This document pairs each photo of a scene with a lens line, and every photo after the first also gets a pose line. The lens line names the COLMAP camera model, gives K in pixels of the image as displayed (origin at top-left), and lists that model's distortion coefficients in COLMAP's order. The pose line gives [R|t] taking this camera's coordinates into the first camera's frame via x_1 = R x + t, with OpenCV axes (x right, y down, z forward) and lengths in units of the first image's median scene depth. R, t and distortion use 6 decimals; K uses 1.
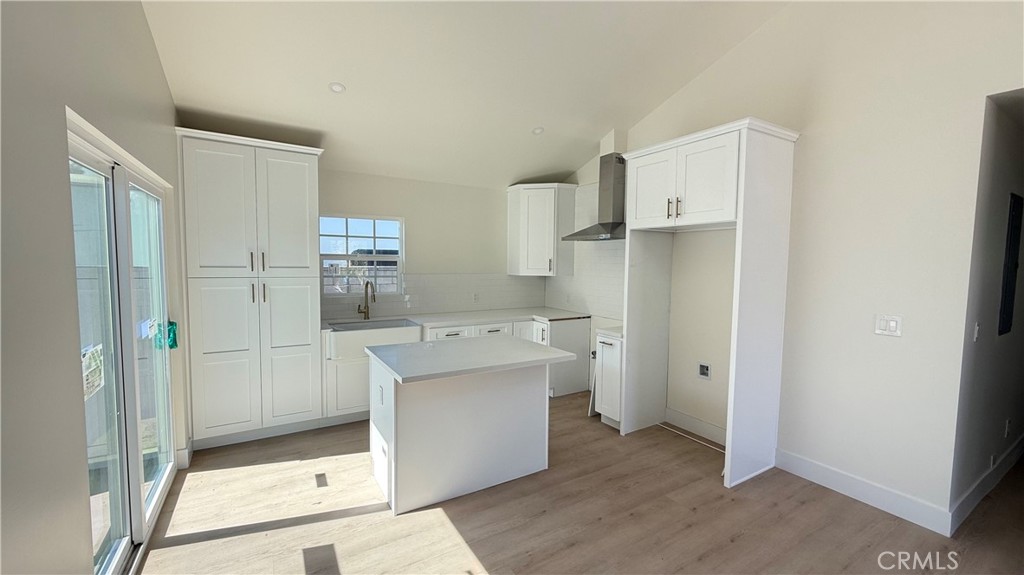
lens RADIAL K [[402.3, 0, 515.8], [0, 402.3, 286.8], [0, 0, 1]] dist [-0.001522, -0.000108]
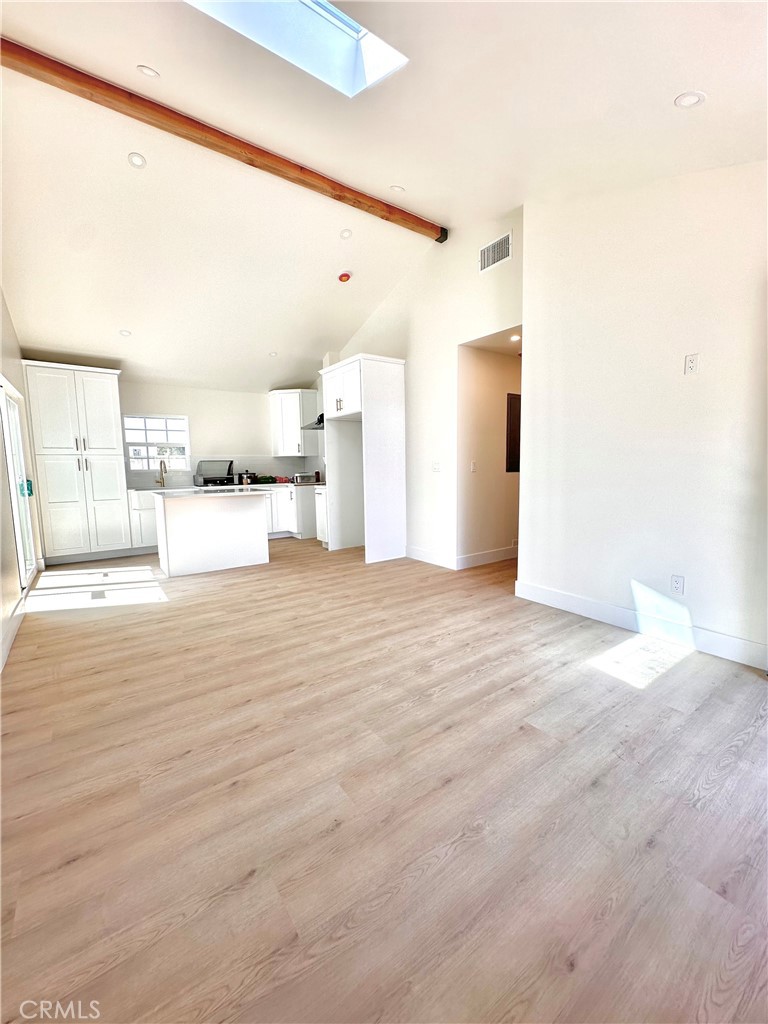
lens RADIAL K [[409.7, 0, 390.3], [0, 409.7, 508.3], [0, 0, 1]] dist [-0.005575, 0.001113]
pose [[0.996909, -0.036044, 0.069815, 0.439638], [0.033116, 0.998541, 0.042648, 0.156823], [-0.071250, -0.040204, 0.996648, -0.680519]]
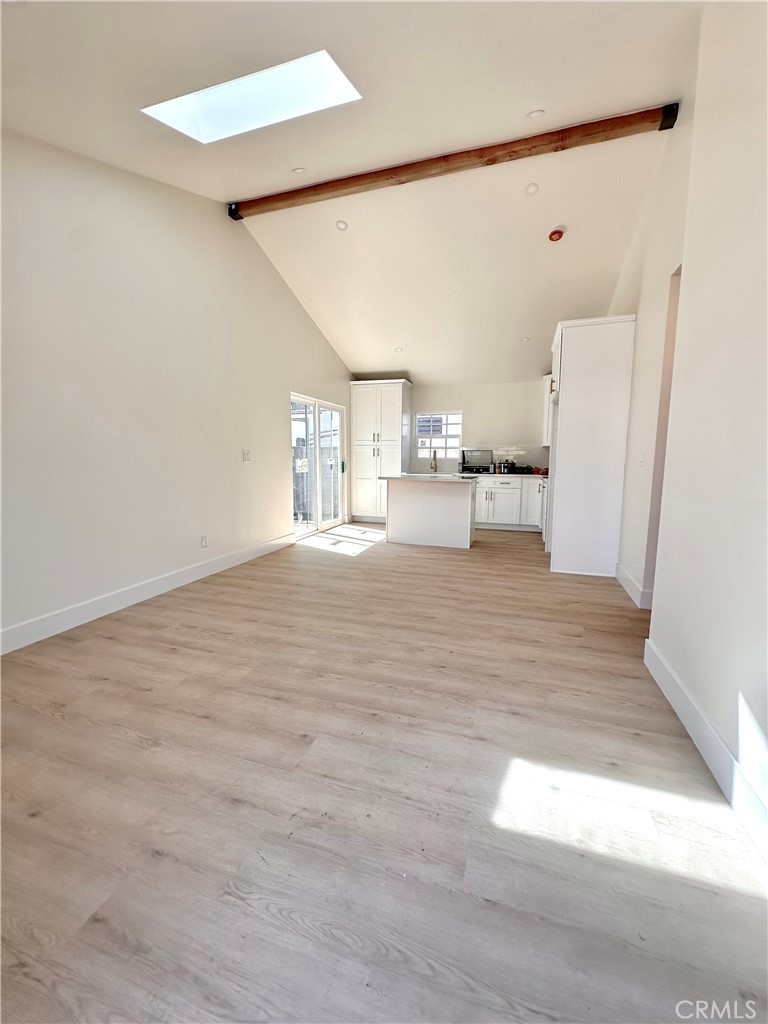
lens RADIAL K [[409.7, 0, 384.6], [0, 409.7, 510.1], [0, 0, 1]] dist [-0.005575, 0.001113]
pose [[0.647083, 0.086799, -0.757463, 1.089229], [-0.046560, 0.996143, 0.074374, 0.158141], [0.760997, -0.012858, 0.648628, -0.399270]]
